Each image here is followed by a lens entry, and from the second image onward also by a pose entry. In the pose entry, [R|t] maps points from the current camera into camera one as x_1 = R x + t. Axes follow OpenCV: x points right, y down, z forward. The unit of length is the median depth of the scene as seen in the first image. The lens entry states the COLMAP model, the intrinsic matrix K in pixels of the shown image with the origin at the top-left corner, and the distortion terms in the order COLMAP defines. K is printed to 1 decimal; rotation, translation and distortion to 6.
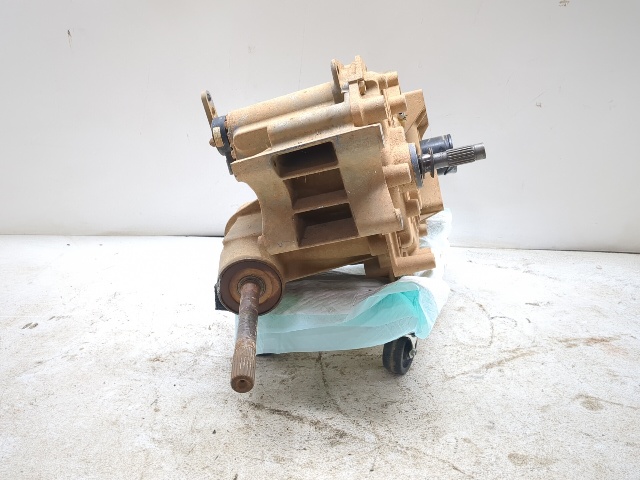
lens RADIAL K [[590.6, 0, 320.5], [0, 590.6, 241.0], [0, 0, 1]] dist [0.006758, 0.000000]
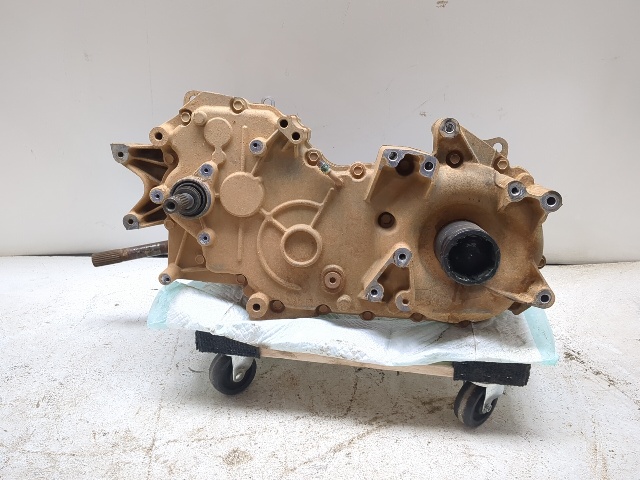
lens RADIAL K [[590.6, 0, 319.7], [0, 590.6, 238.3], [0, 0, 1]] dist [0.006758, 0.000000]
pose [[0.997833, -0.037539, 0.054031, 0.231618], [0.030283, 0.991136, 0.129354, -0.239327], [-0.058408, -0.127438, 0.990125, 0.147448]]
